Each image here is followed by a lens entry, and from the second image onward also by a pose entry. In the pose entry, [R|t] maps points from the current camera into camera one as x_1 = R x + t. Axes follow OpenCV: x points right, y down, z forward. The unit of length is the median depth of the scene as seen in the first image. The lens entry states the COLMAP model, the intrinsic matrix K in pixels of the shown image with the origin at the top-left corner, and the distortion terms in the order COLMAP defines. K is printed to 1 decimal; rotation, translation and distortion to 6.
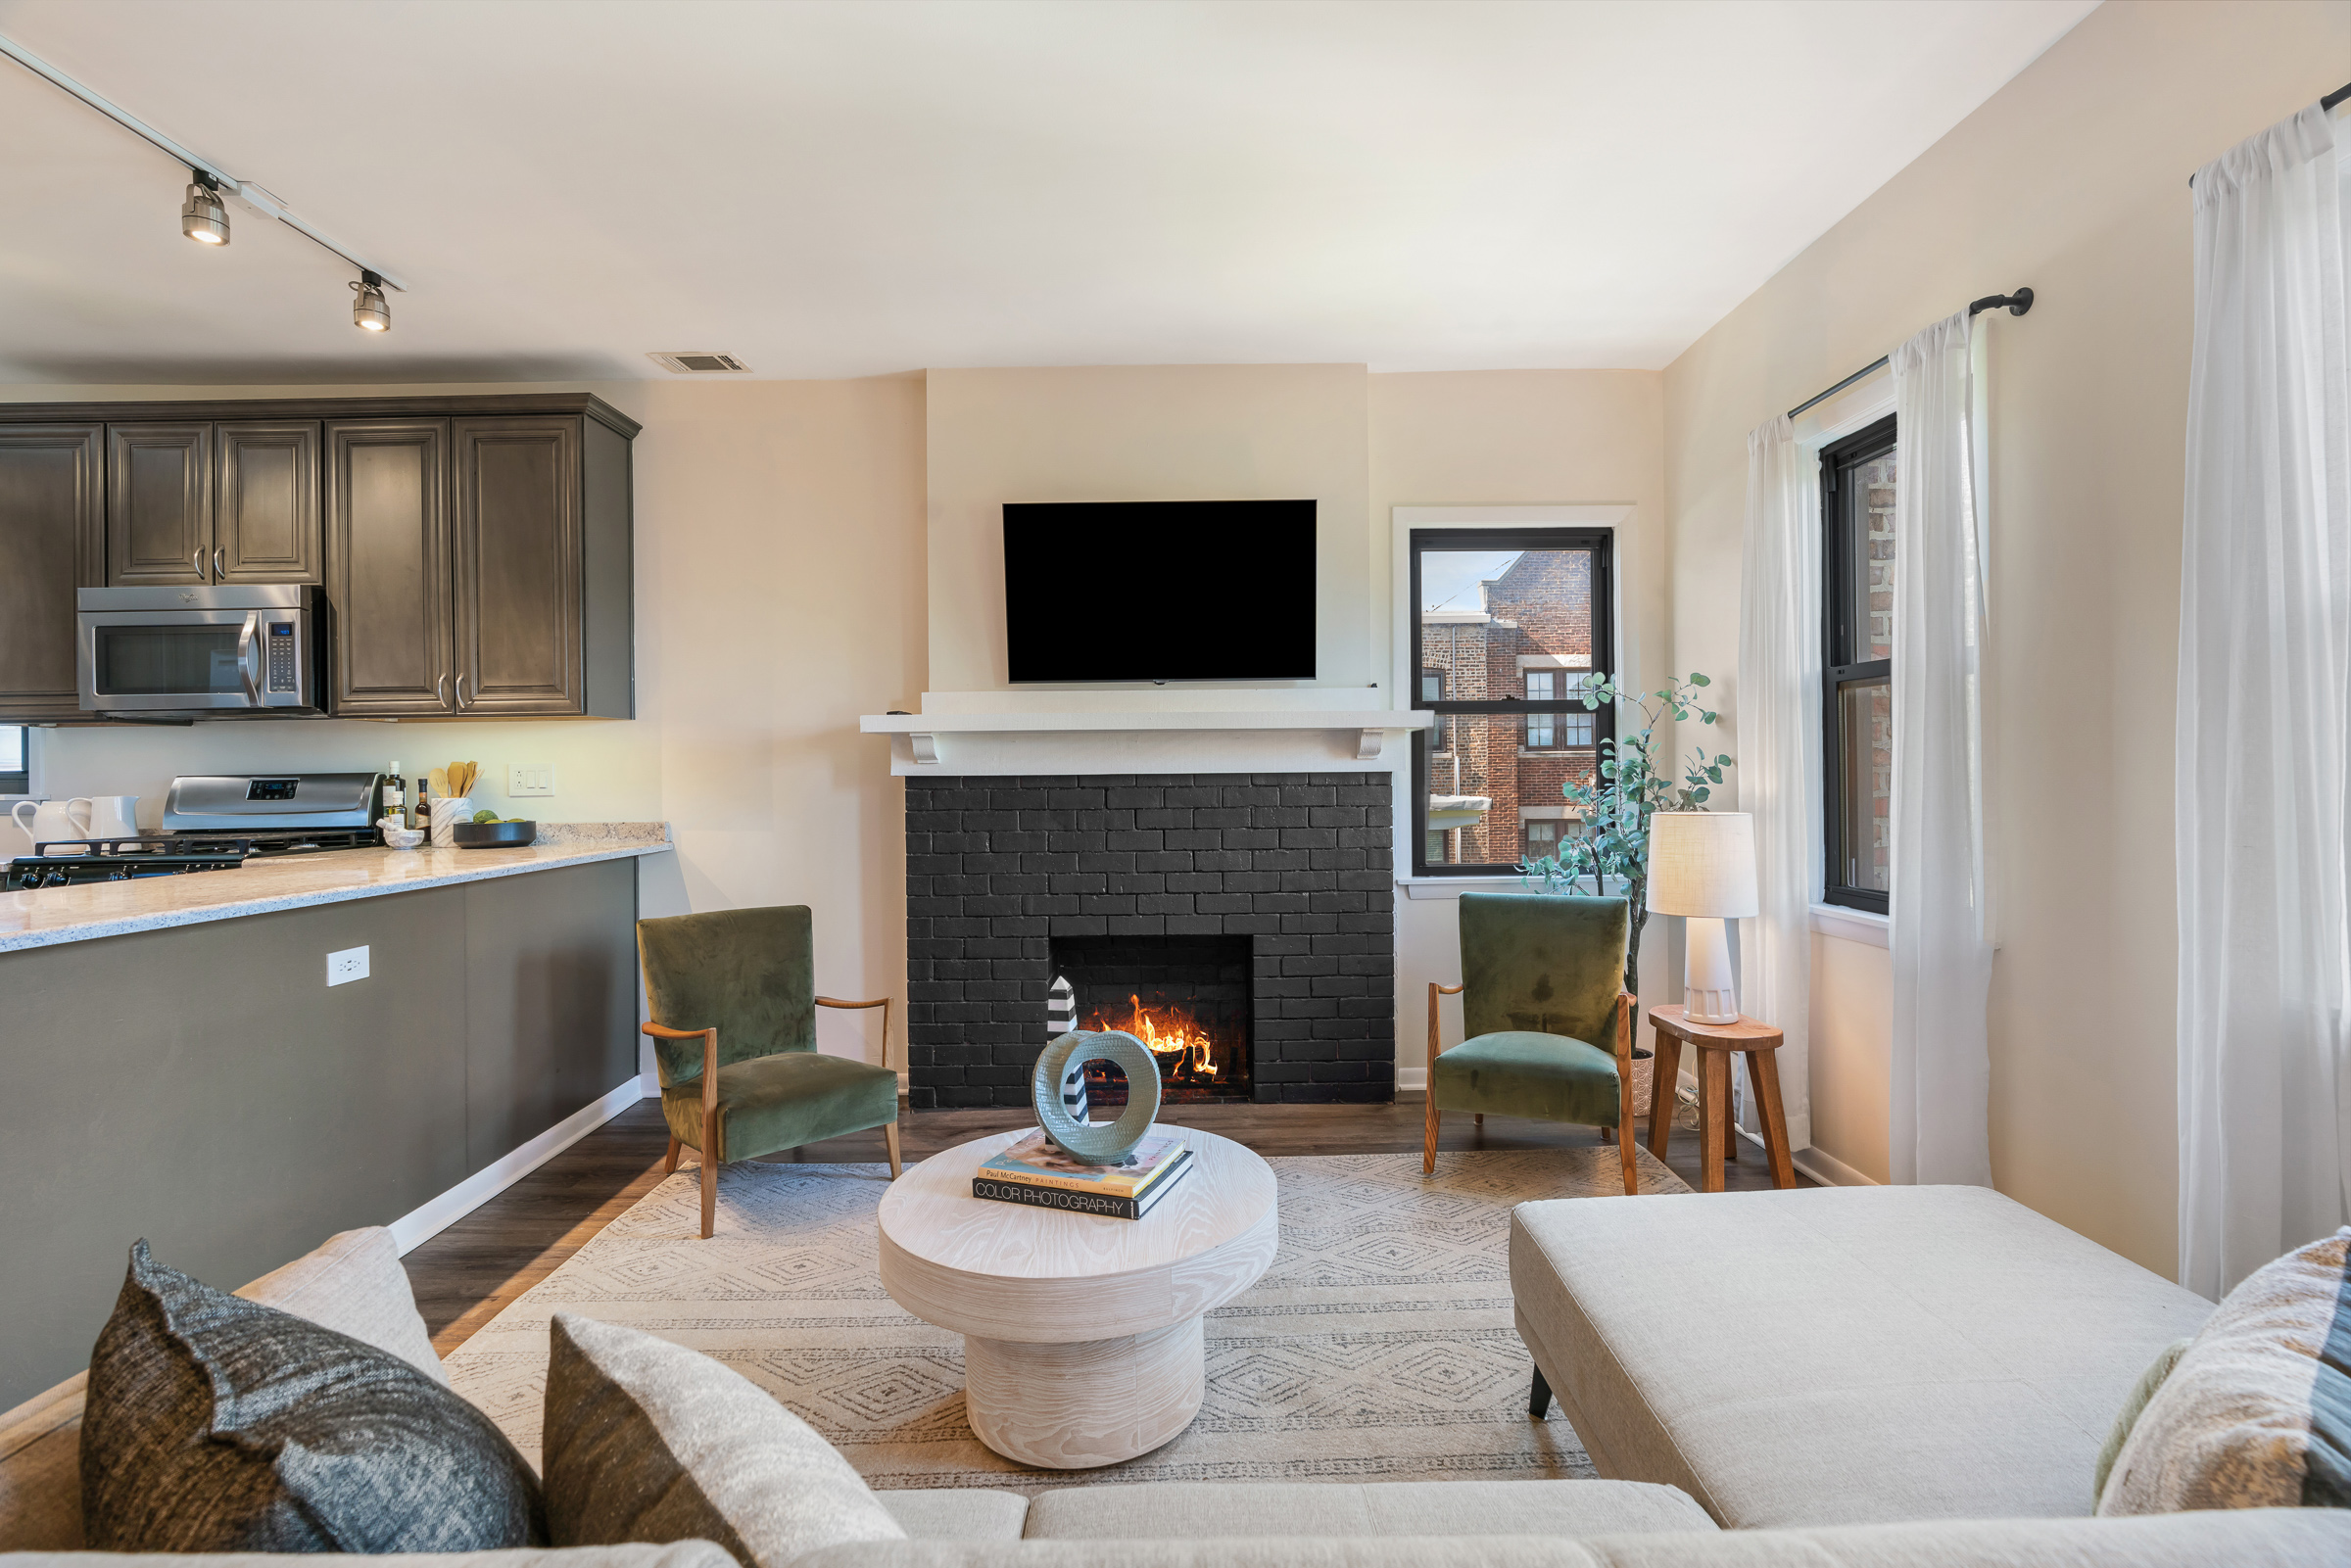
lens RADIAL K [[1053.7, 0, 1182.1], [0, 1053.7, 770.3], [0, 0, 1]] dist [-0.016241, 0.008719]
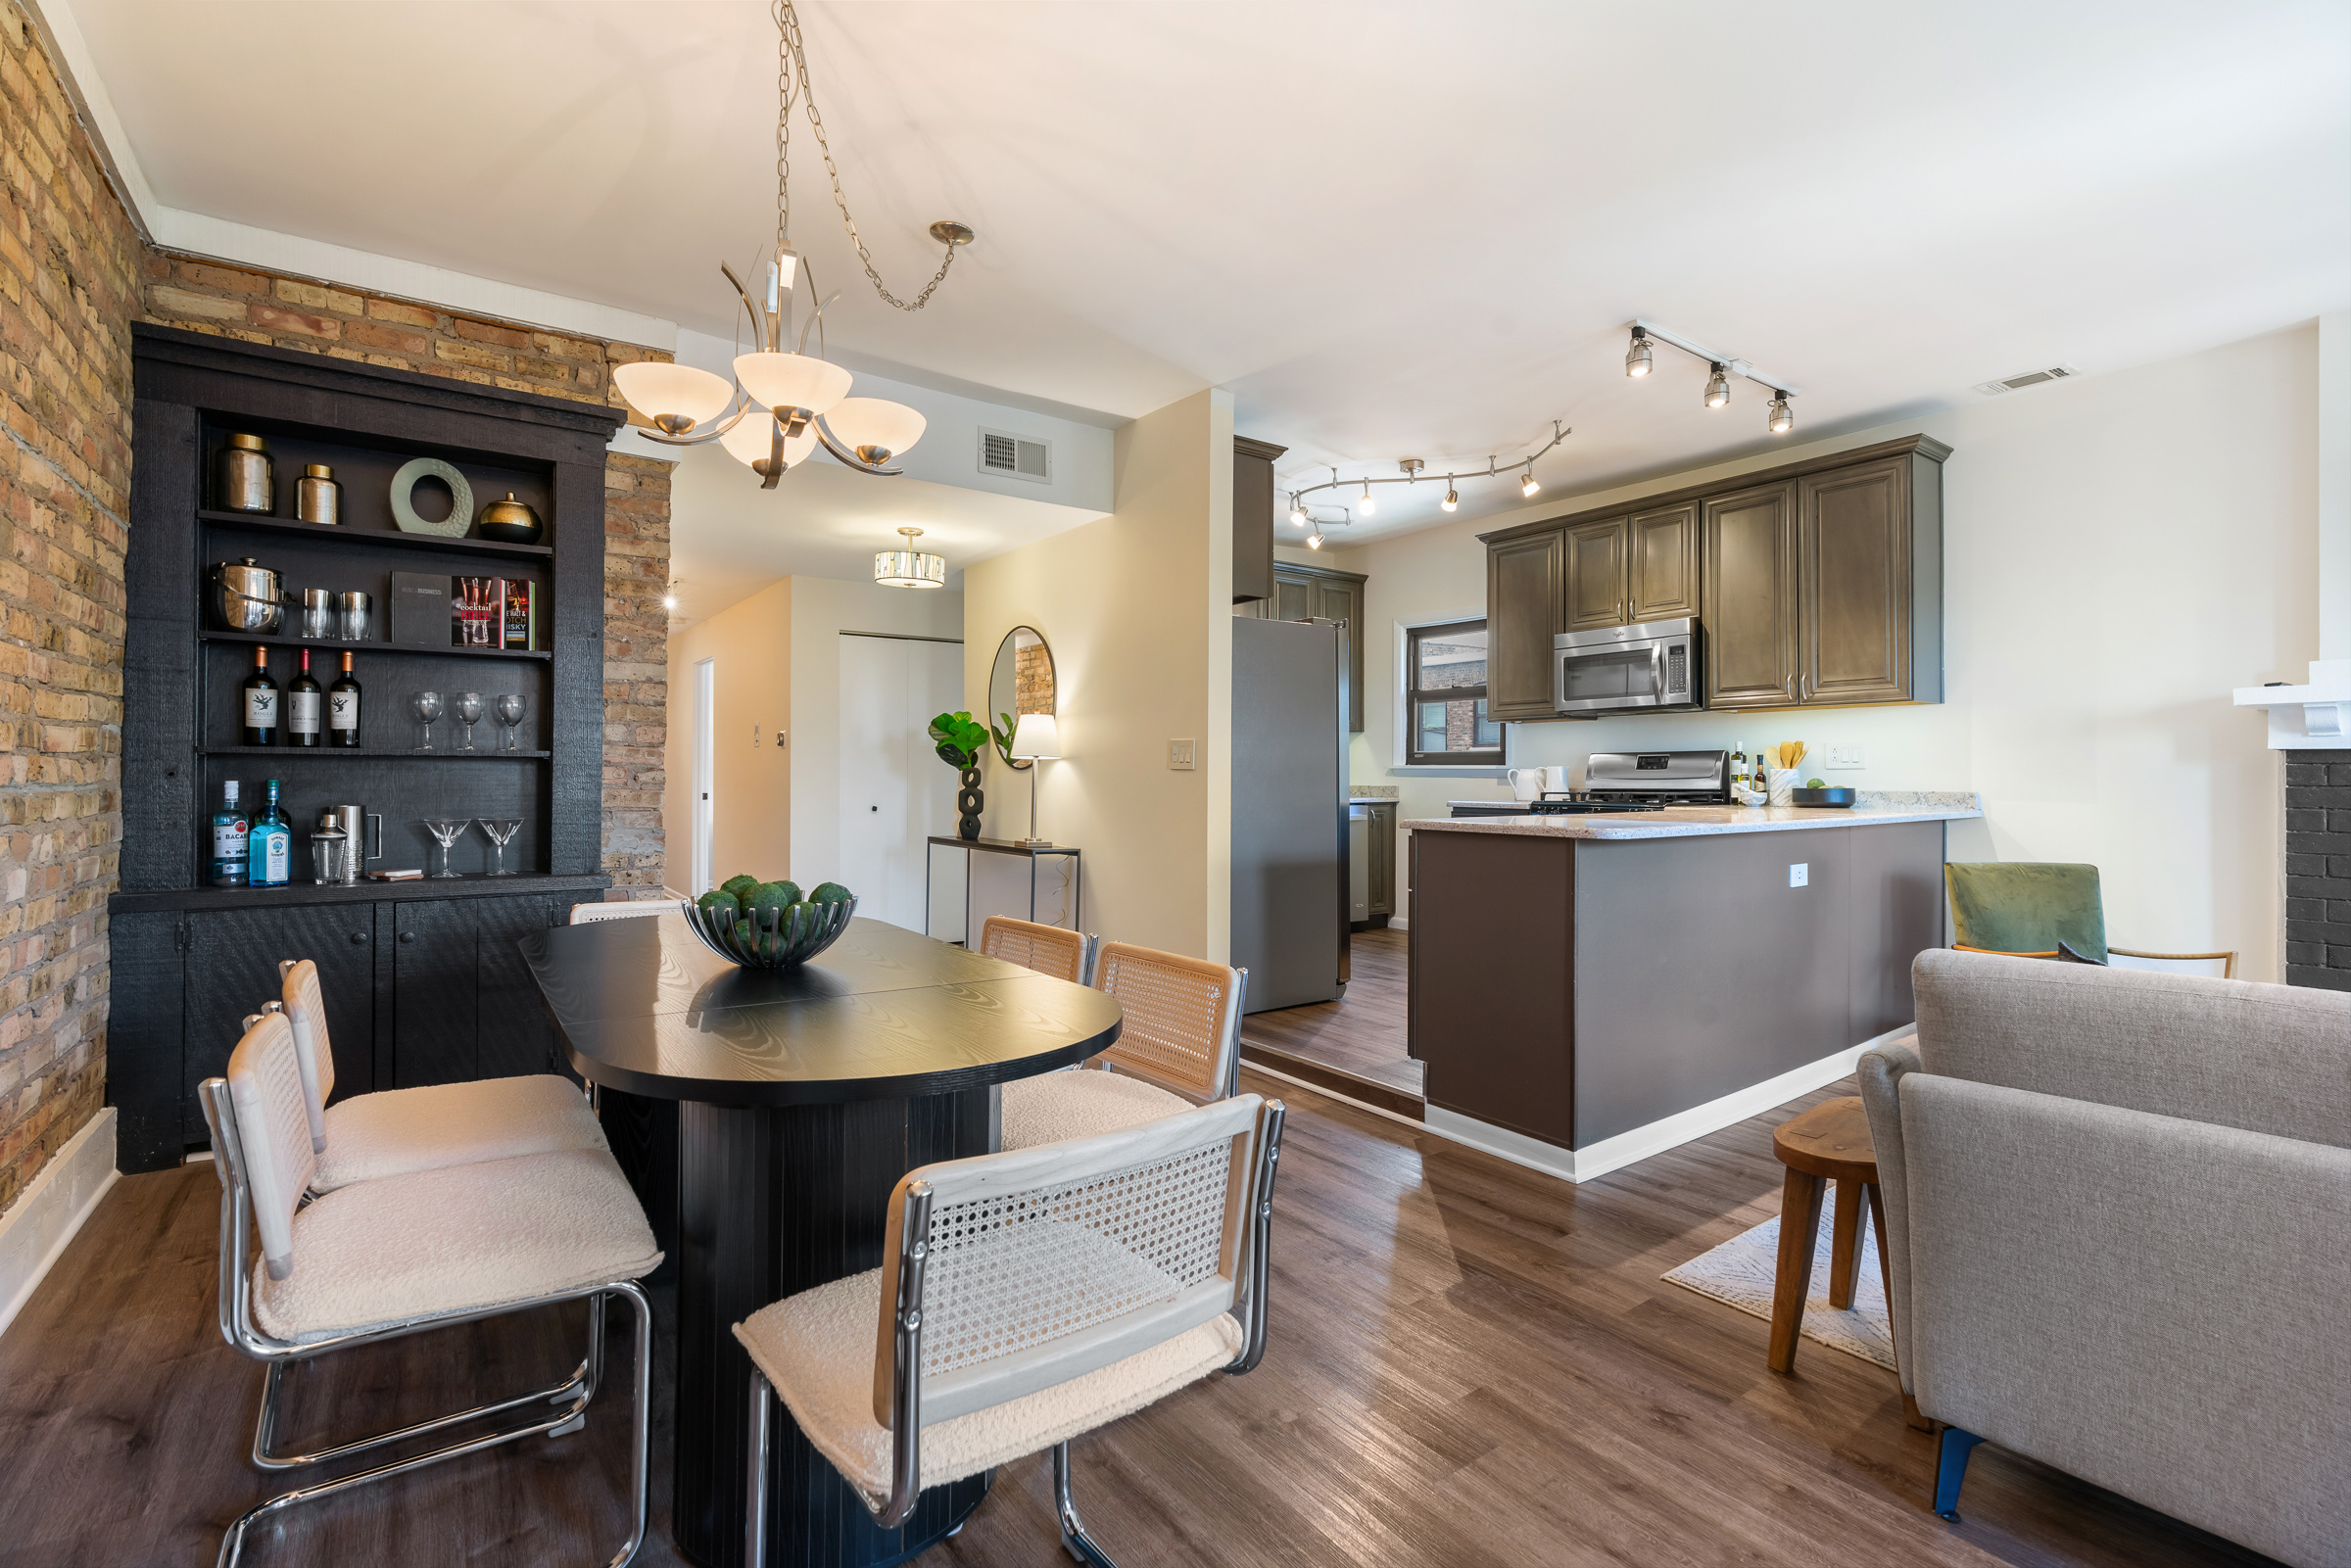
lens RADIAL K [[1053.7, 0, 1182.1], [0, 1053.7, 770.3], [0, 0, 1]] dist [-0.016241, 0.008719]
pose [[0.584170, 0.009234, -0.811579, -0.078163], [-0.007173, 0.999955, 0.006215, 0.026167], [0.811600, 0.002191, 0.584210, -0.387722]]
